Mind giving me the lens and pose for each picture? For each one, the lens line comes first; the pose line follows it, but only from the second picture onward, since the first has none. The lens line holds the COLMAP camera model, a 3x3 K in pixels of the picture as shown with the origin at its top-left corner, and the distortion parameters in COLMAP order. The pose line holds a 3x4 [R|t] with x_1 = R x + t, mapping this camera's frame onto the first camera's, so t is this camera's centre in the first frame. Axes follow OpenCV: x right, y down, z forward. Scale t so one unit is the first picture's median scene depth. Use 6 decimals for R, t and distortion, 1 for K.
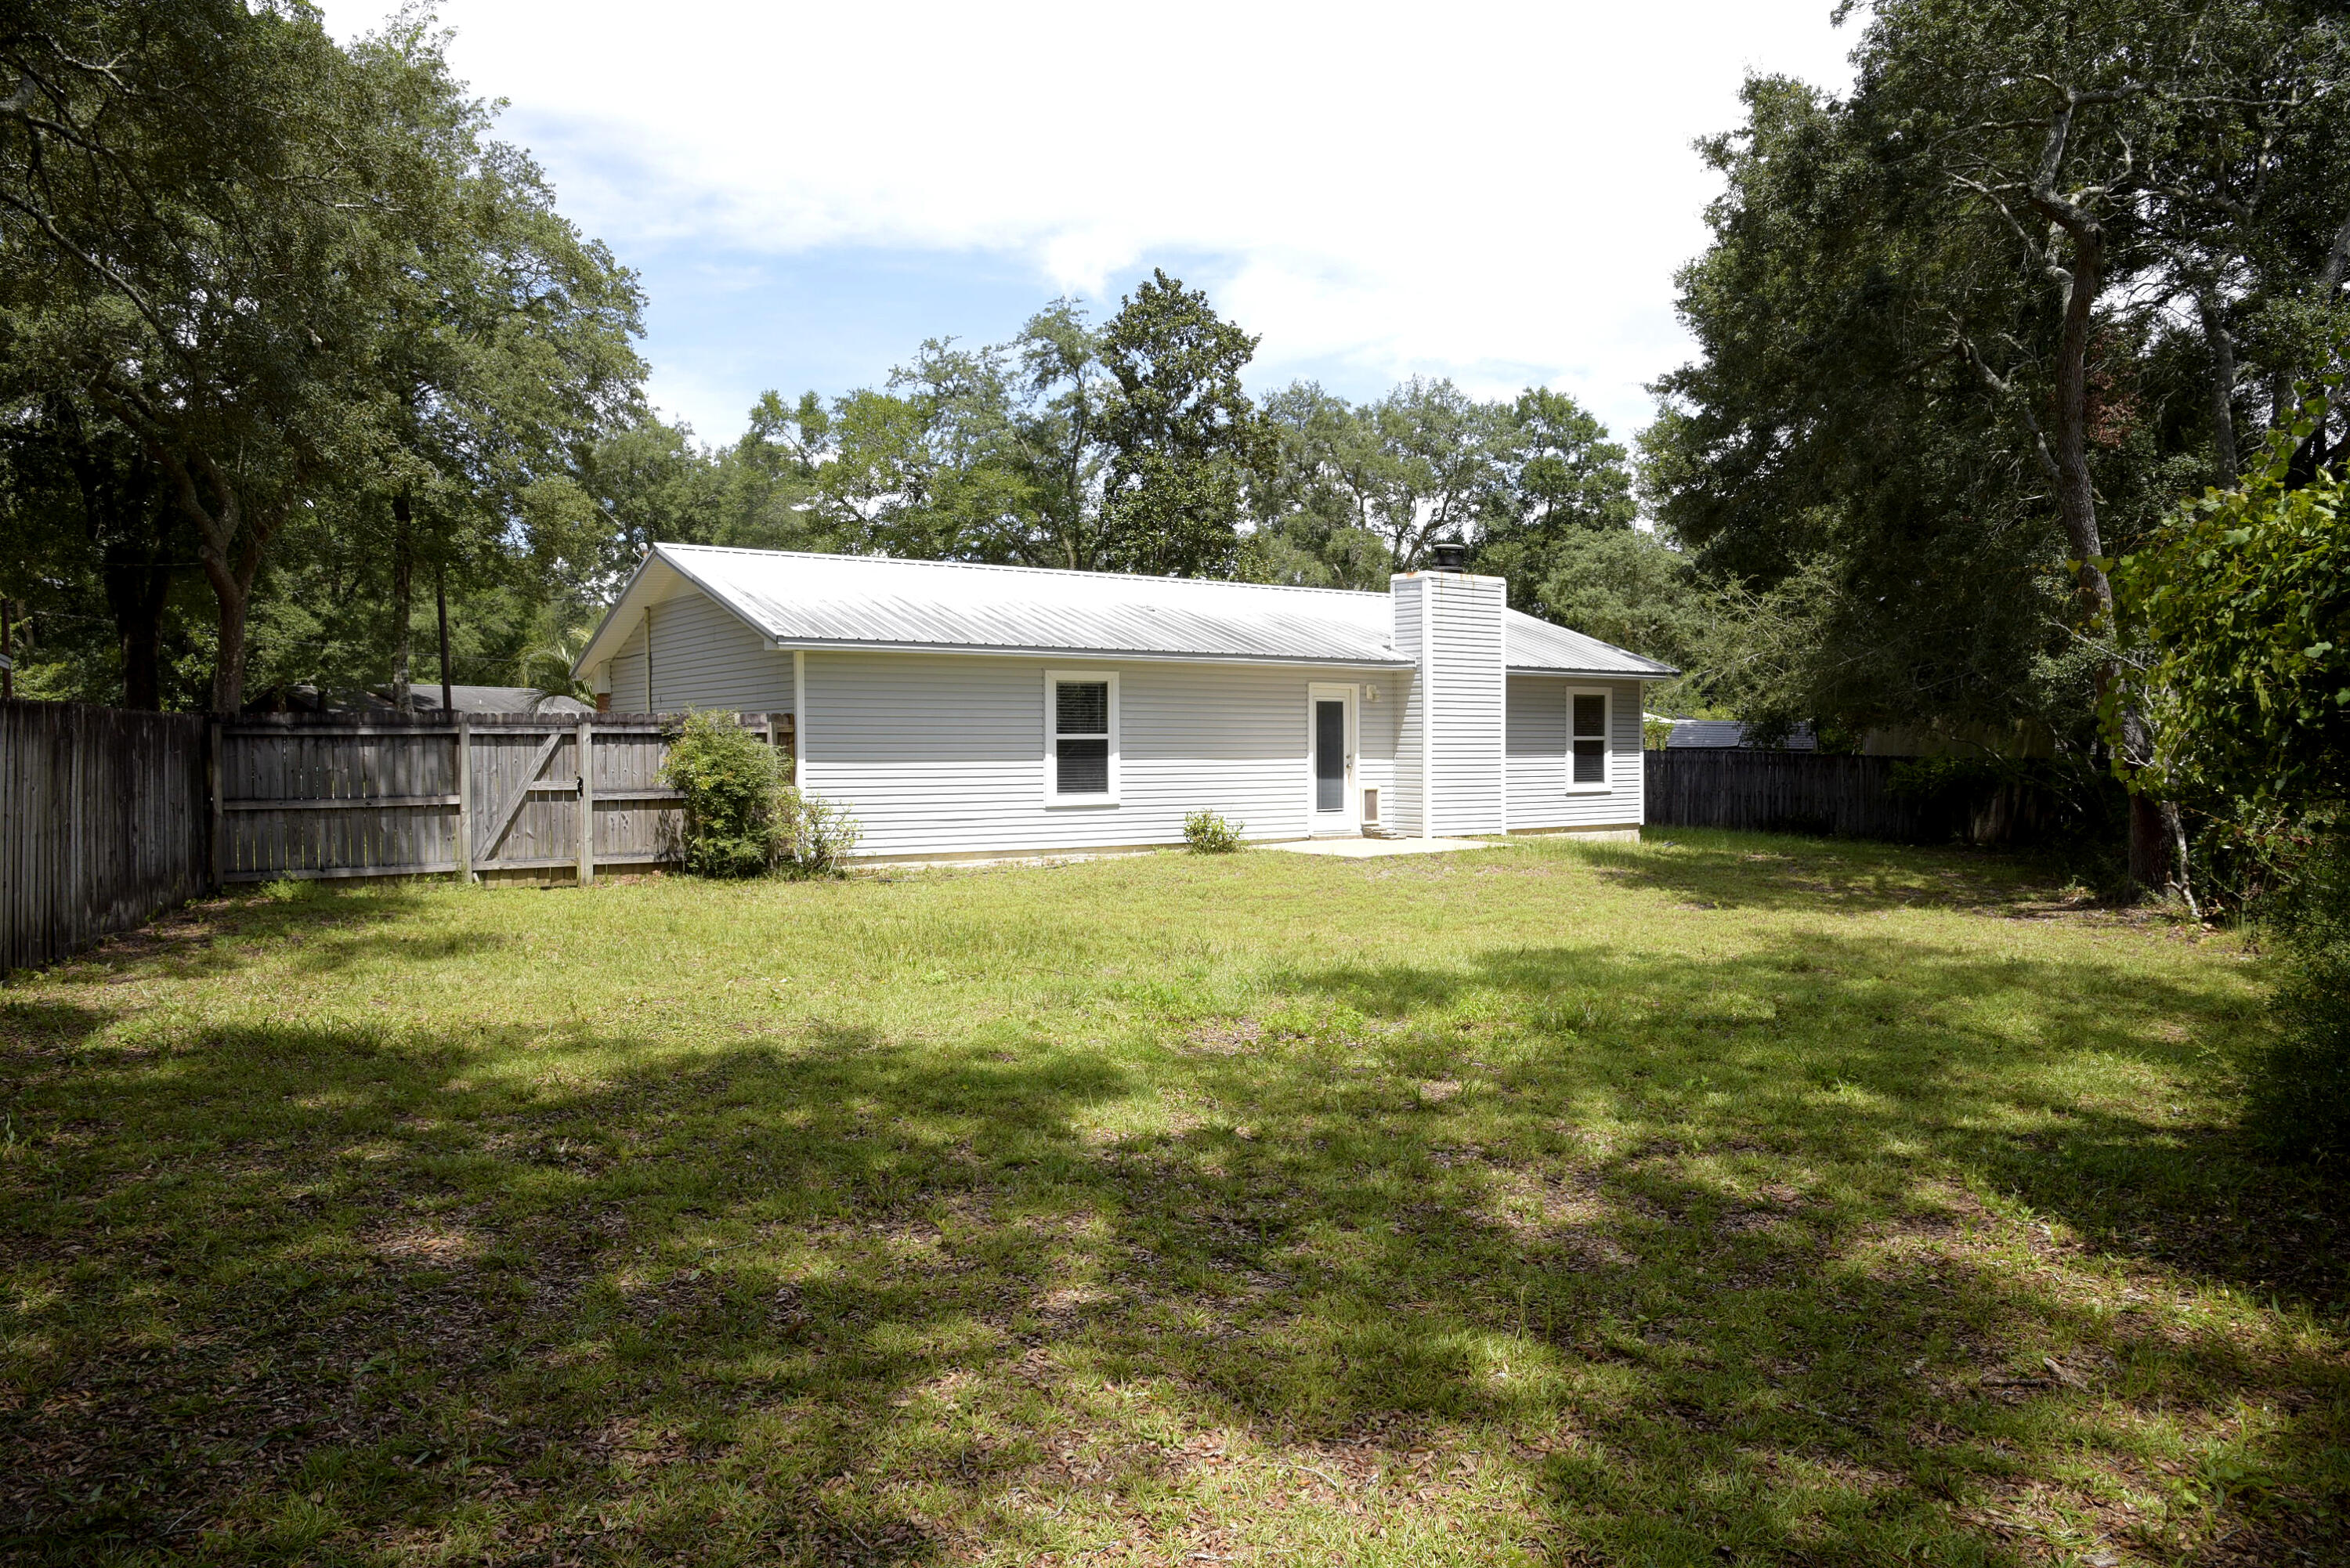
lens RADIAL K [[1591.5, 0, 1164.7], [0, 1591.5, 811.4], [0, 0, 1]] dist [-0.115106, 0.062713]
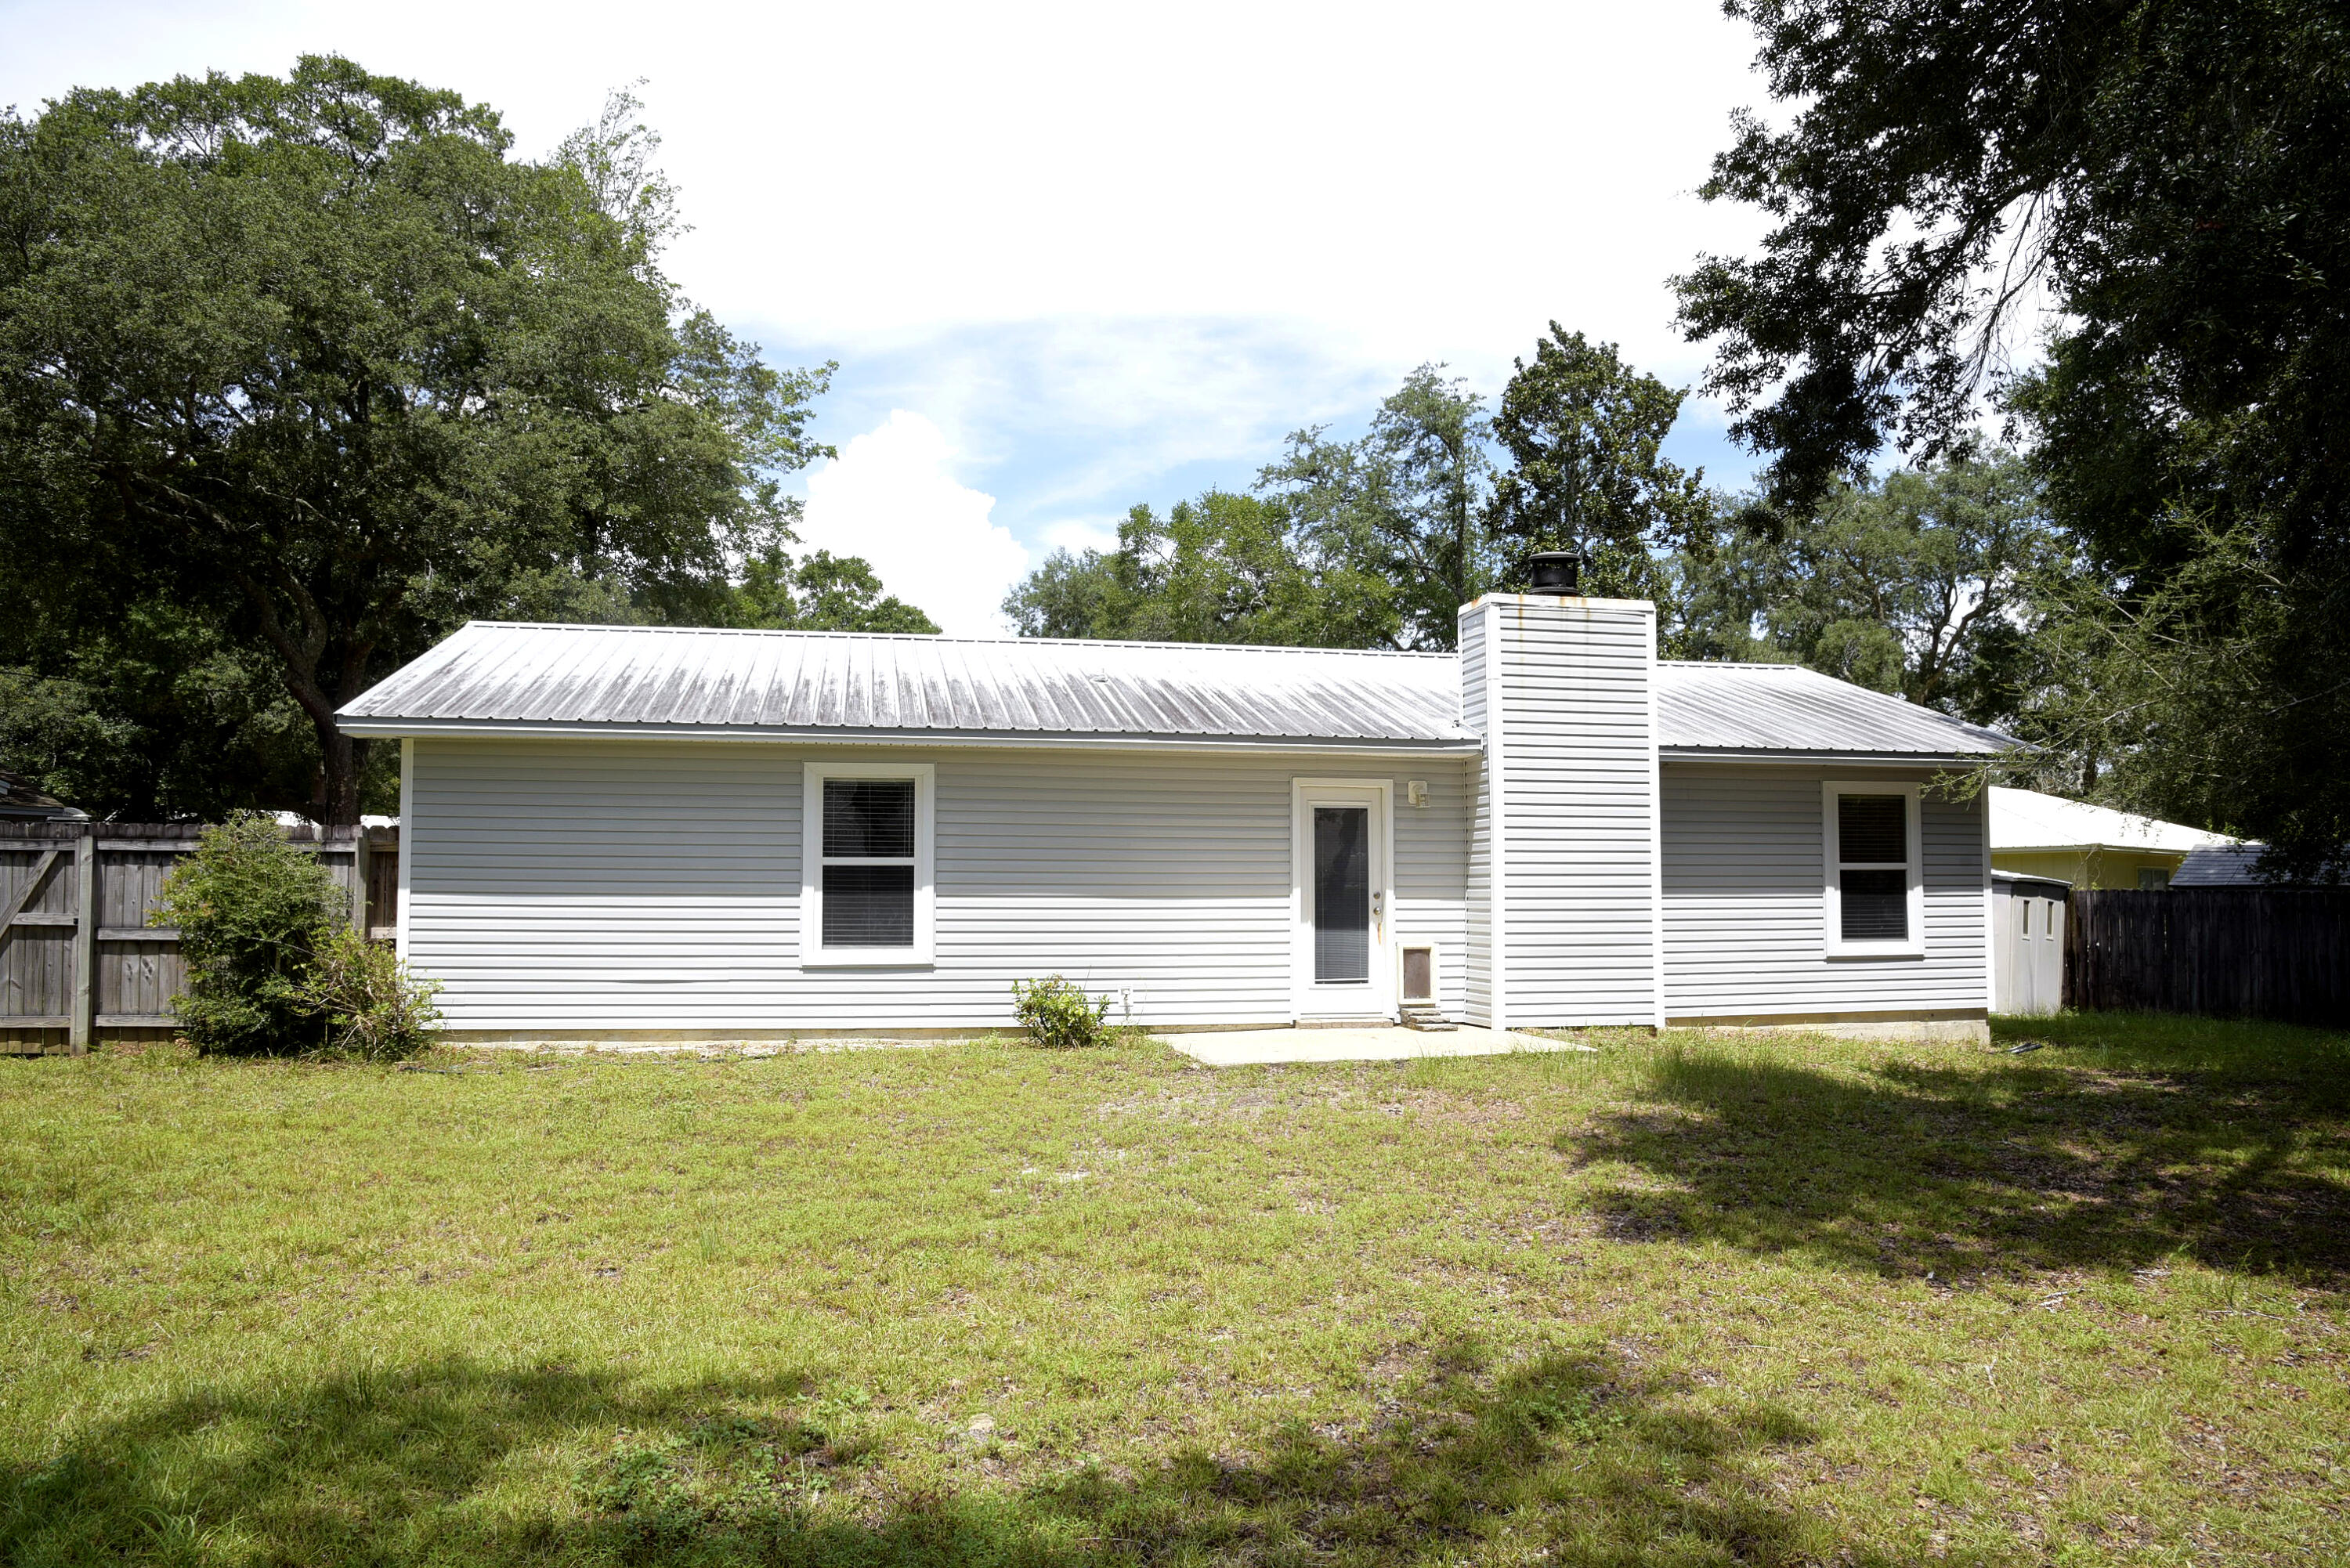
lens RADIAL K [[1591.5, 0, 1164.7], [0, 1591.5, 811.4], [0, 0, 1]] dist [-0.115106, 0.062713]
pose [[0.918990, -0.017966, -0.393872, 0.287651], [-0.019635, 0.995636, -0.091228, -0.008670], [0.393793, 0.091572, 0.914627, 0.391661]]
